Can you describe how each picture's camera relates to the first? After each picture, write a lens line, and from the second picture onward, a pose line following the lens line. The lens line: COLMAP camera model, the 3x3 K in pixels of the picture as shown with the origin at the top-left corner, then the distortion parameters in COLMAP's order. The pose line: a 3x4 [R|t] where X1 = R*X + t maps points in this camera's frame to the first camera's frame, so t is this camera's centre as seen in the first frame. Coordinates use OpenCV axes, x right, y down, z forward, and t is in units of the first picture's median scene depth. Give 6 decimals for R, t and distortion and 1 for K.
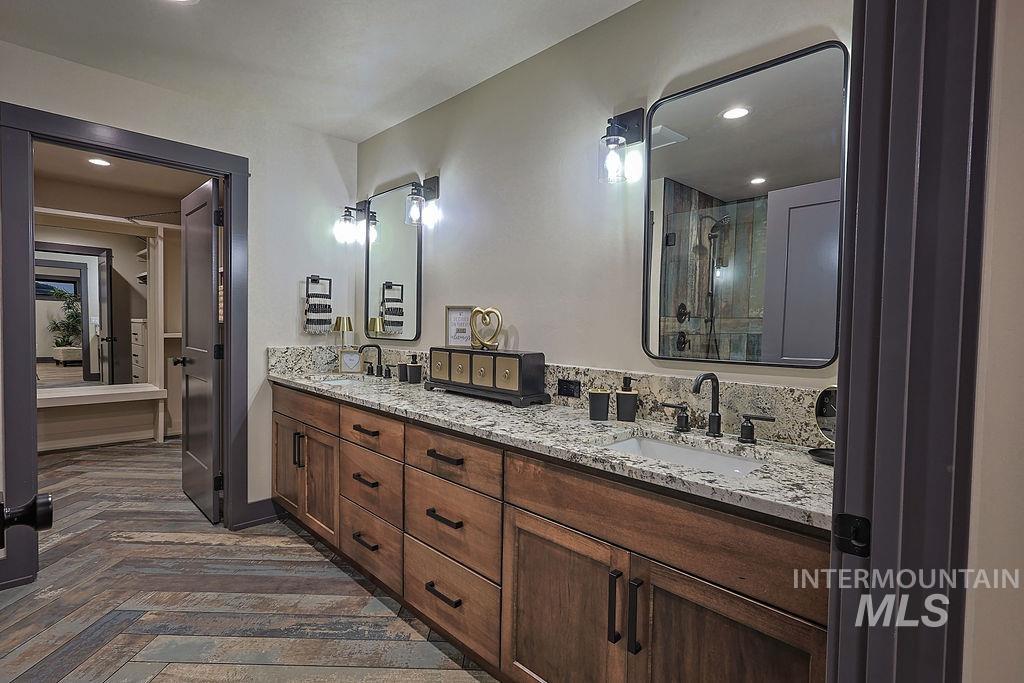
lens RADIAL K [[506.3, 0, 512.0], [0, 506.3, 341.5], [0, 0, 1]] dist [0.000153, 0.000903]
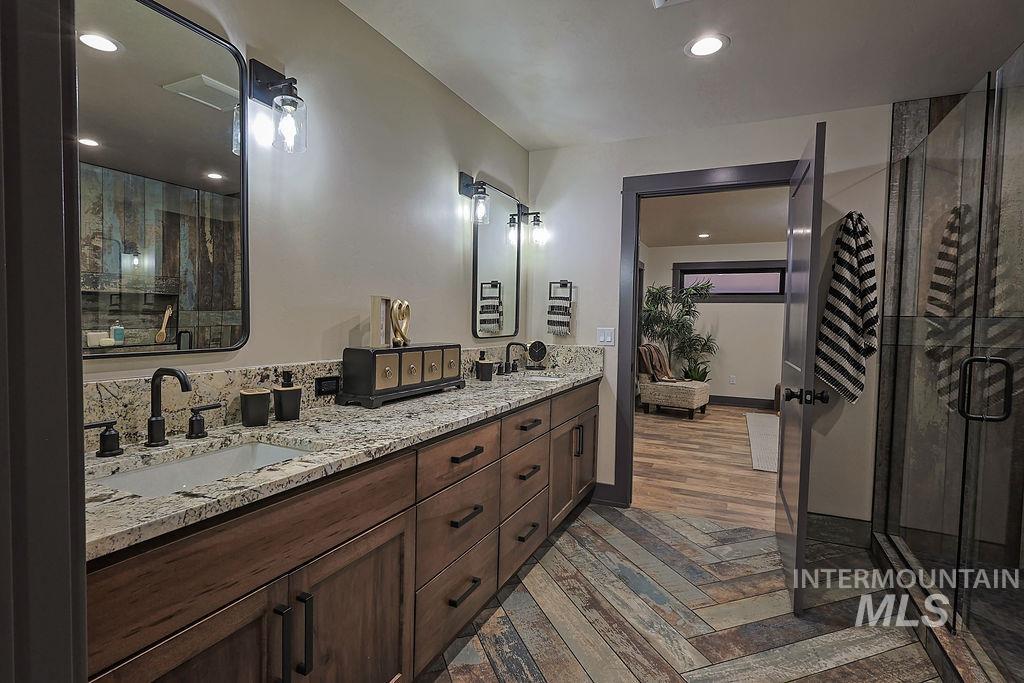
lens RADIAL K [[506.3, 0, 512.0], [0, 506.3, 341.5], [0, 0, 1]] dist [0.000153, 0.000903]
pose [[-0.355292, -0.063775, 0.932577, -1.071515], [0.009983, 0.997354, 0.072008, -0.062539], [-0.934702, 0.034894, -0.353715, 1.231578]]
